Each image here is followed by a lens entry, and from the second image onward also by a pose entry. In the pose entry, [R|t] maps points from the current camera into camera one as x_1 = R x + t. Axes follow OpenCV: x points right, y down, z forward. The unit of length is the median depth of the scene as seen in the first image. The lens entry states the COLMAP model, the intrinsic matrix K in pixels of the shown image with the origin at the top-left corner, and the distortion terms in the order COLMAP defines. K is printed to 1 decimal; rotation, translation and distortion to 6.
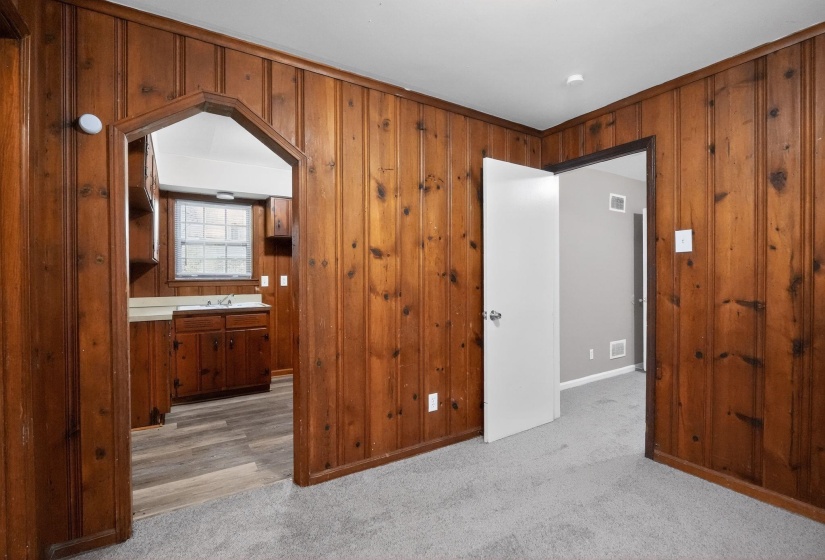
lens RADIAL K [[376.6, 0, 409.9], [0, 376.6, 276.4], [0, 0, 1]] dist [-0.014115, -0.000374]
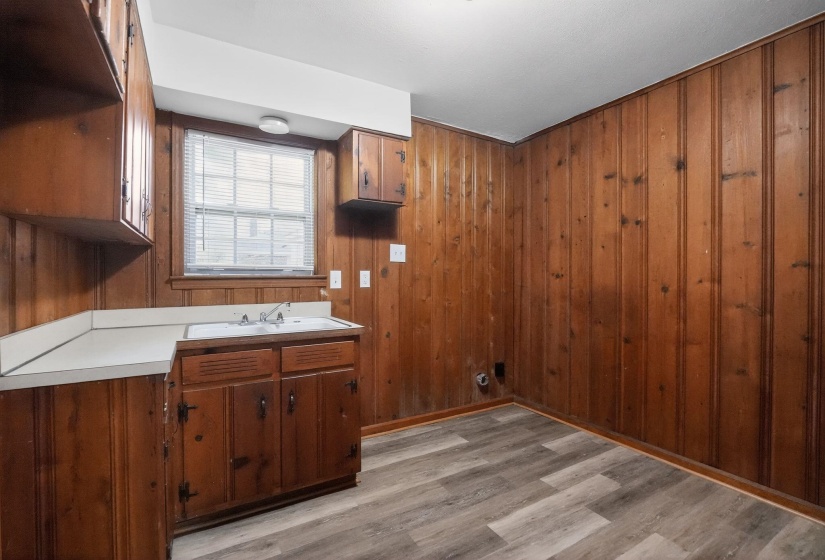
lens RADIAL K [[376.6, 0, 409.9], [0, 376.6, 276.4], [0, 0, 1]] dist [-0.014115, -0.000374]
pose [[0.999437, 0.004321, -0.033266, -0.271741], [-0.004288, 0.999990, 0.001053, 0.007162], [0.033270, -0.000910, 0.999446, 0.451946]]
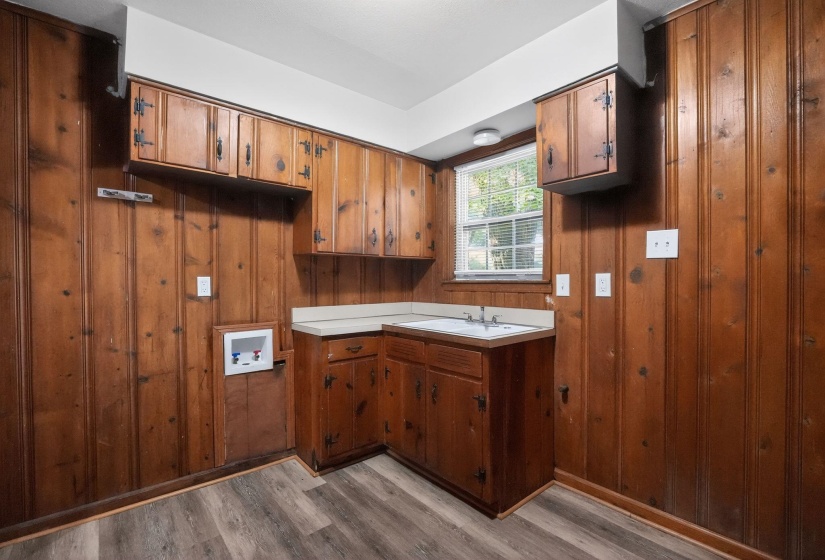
lens RADIAL K [[374.9, 0, 412.5], [0, 374.9, 280.0], [0, 0, 1]] dist [-0.018659, -0.000093]
pose [[0.131578, 0.002204, -0.991303, 0.070871], [0.001315, 0.999996, 0.002398, 0.005243], [0.991305, -0.001619, 0.131575, 0.808335]]
